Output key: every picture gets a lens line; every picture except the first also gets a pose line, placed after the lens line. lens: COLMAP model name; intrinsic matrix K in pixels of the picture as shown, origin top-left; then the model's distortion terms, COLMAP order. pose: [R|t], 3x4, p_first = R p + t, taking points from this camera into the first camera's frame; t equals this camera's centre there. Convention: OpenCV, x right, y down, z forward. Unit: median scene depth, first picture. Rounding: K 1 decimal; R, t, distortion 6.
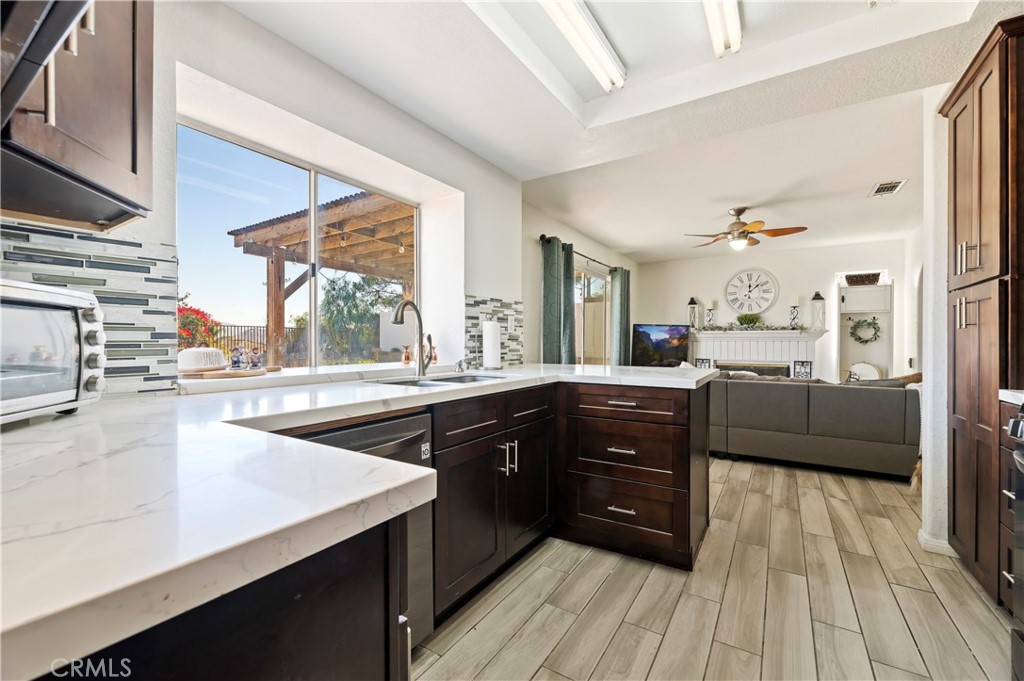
lens RADIAL K [[428.4, 0, 512.0], [0, 428.4, 340.5], [0, 0, 1]] dist [-0.001979, -0.000154]
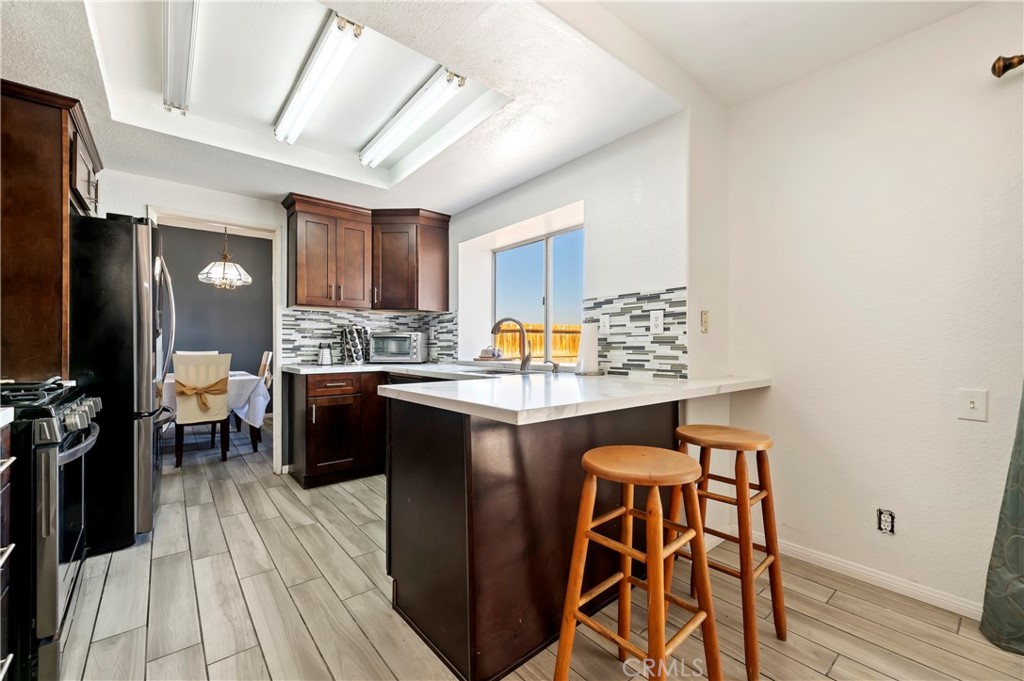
lens RADIAL K [[416.5, 0, 512.6], [0, 416.5, 344.6], [0, 0, 1]] dist [0.000367, -0.000002]
pose [[-0.304201, -0.003652, -0.952601, 0.874076], [0.001182, 0.999990, -0.004211, 0.004621], [0.952607, -0.002407, -0.304194, 1.126239]]
